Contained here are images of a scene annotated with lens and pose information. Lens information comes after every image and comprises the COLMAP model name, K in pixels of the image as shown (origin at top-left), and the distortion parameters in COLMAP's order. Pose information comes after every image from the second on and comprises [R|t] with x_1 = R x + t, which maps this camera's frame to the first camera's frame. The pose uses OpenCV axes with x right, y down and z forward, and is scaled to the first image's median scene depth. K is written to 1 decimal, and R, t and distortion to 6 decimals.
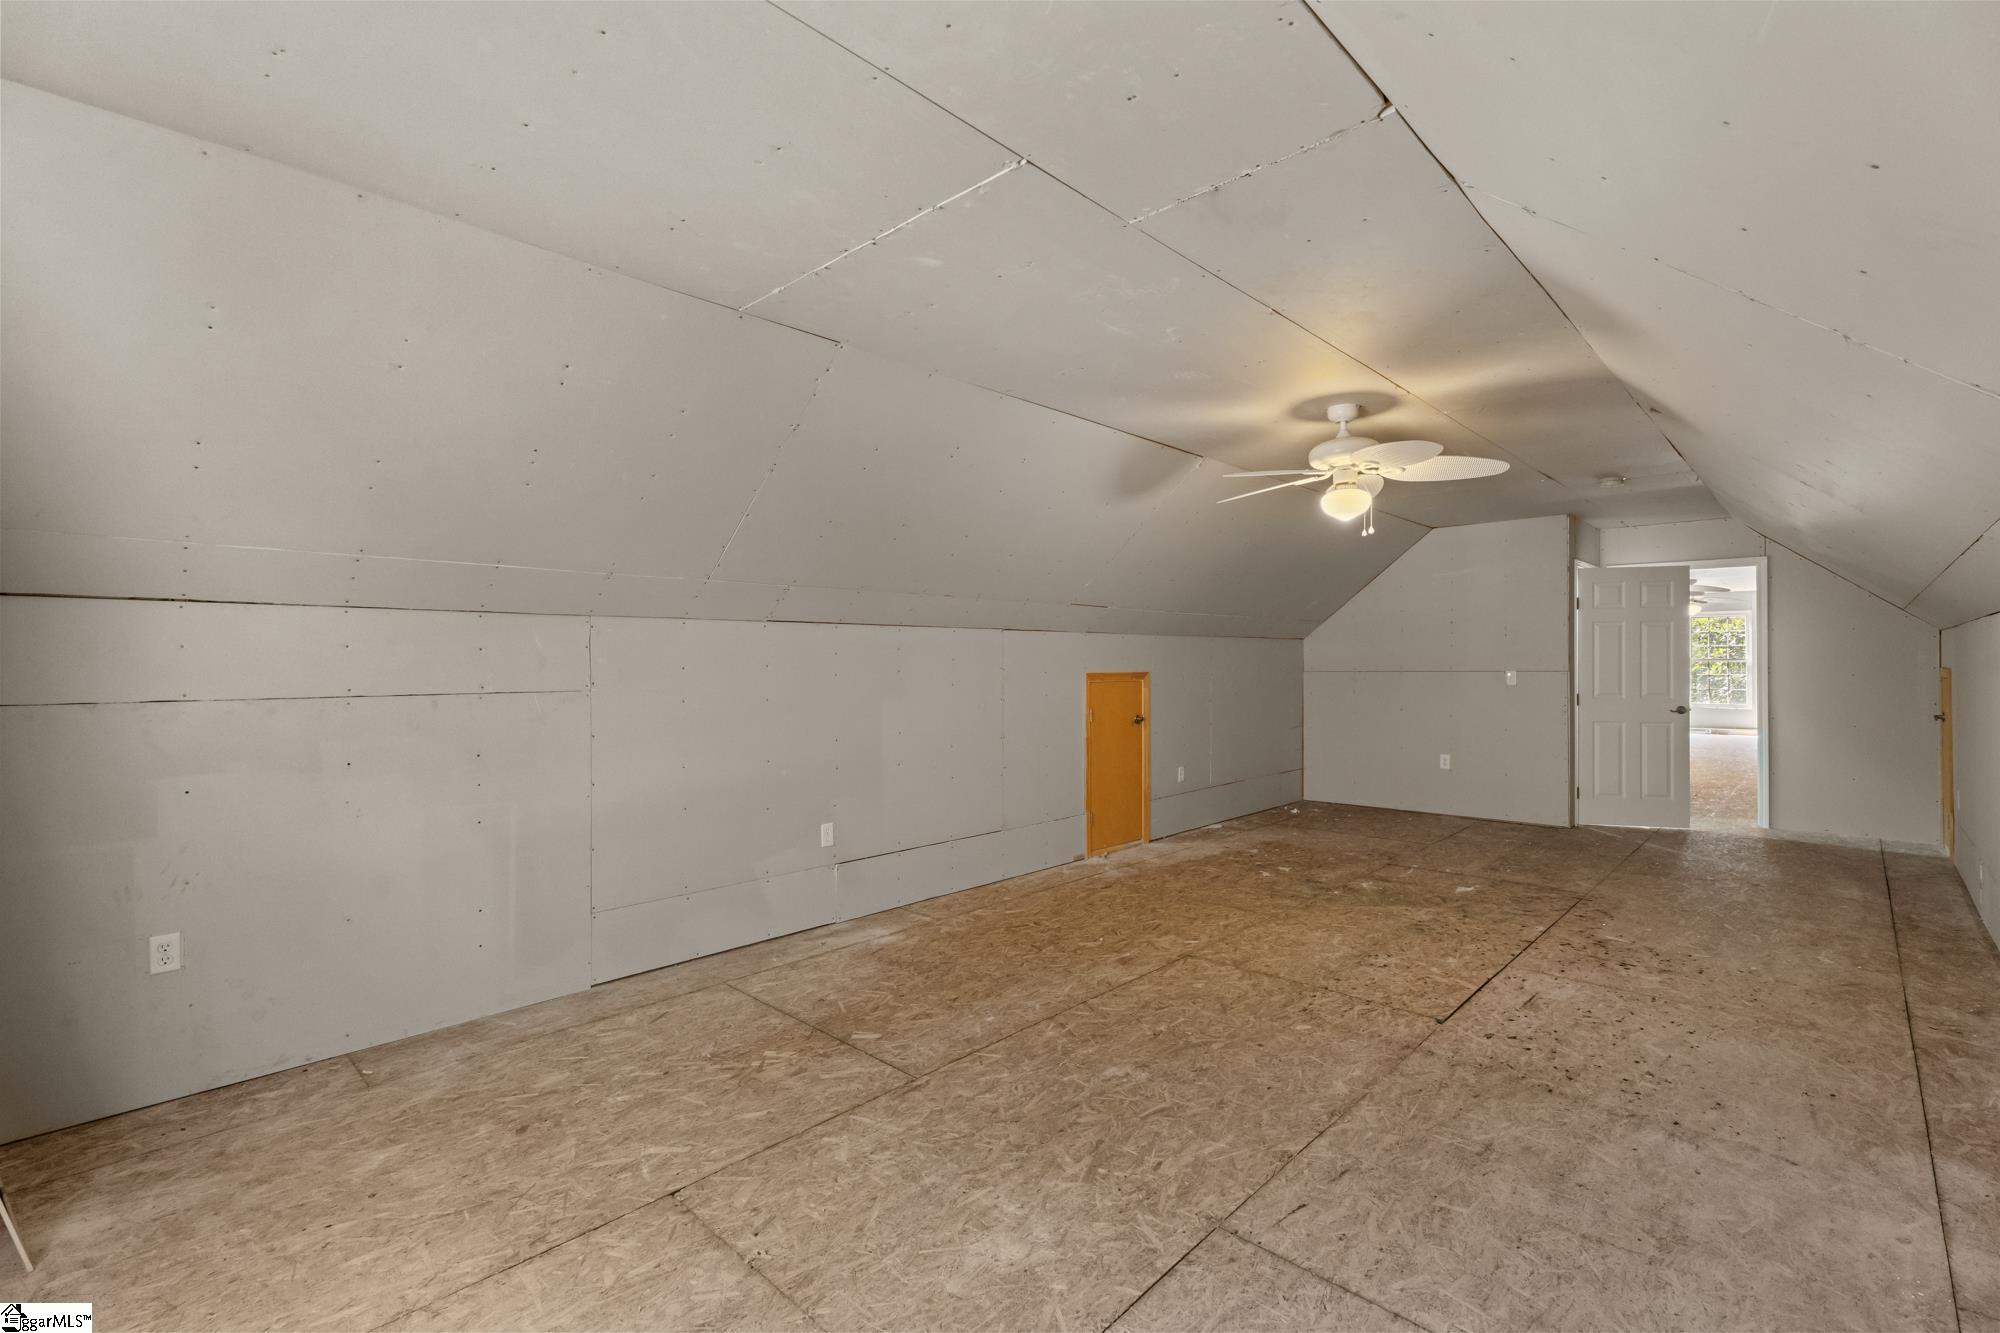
lens RADIAL K [[891.0, 0, 995.8], [0, 891.0, 661.1], [0, 0, 1]] dist [0.005962, -0.003211]
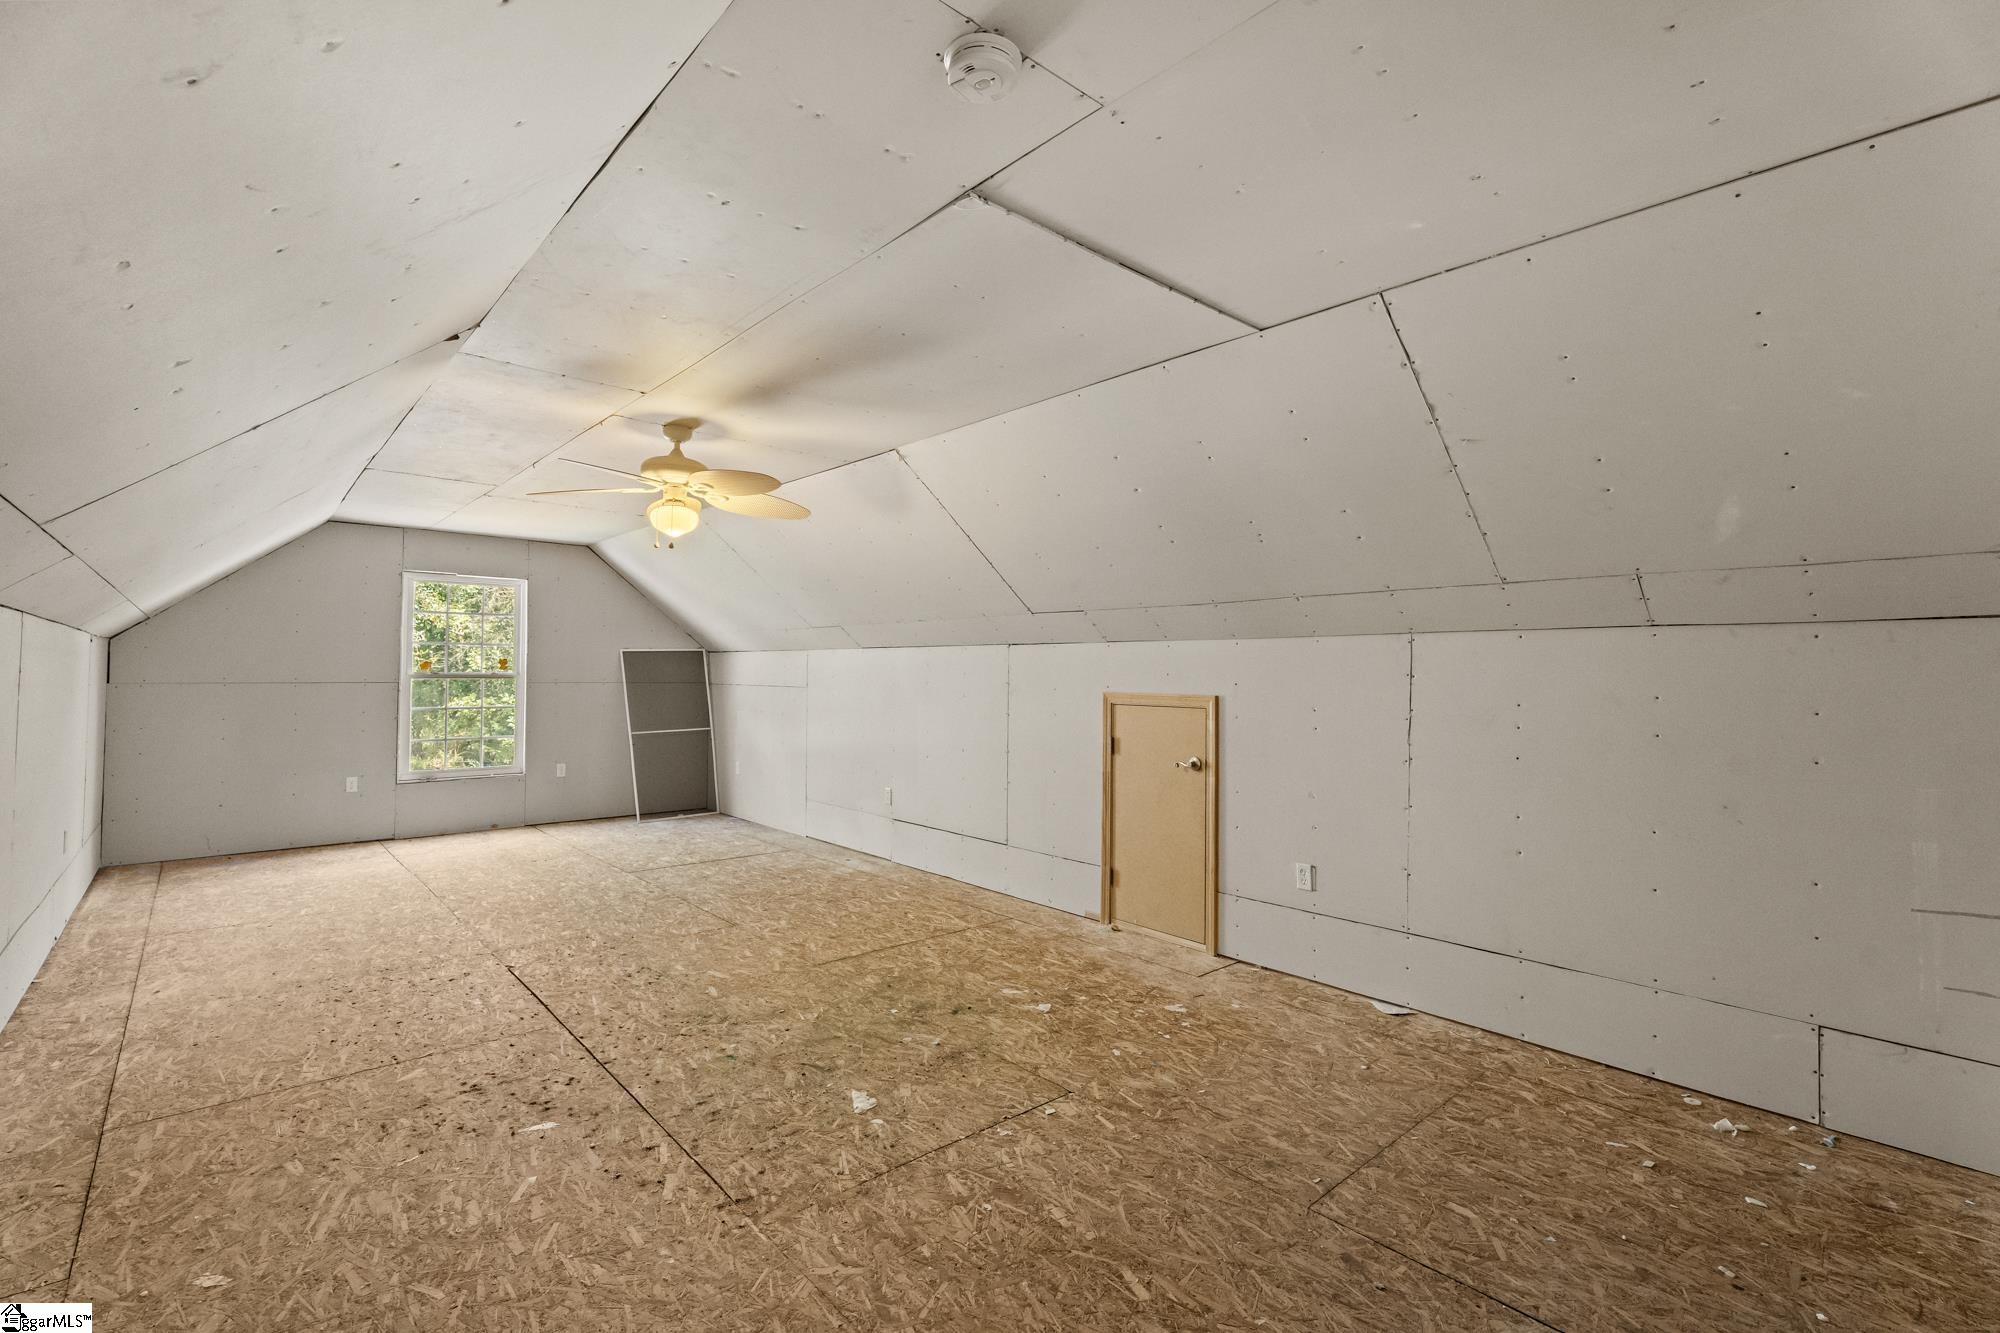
lens RADIAL K [[891.0, 0, 996.2], [0, 891.0, 667.3], [0, 0, 1]] dist [0.005962, -0.003211]
pose [[-0.090267, -0.008625, -0.995880, 1.424226], [-0.005912, 0.999950, -0.008125, -0.001903], [0.995900, 0.005155, -0.090313, 1.520027]]
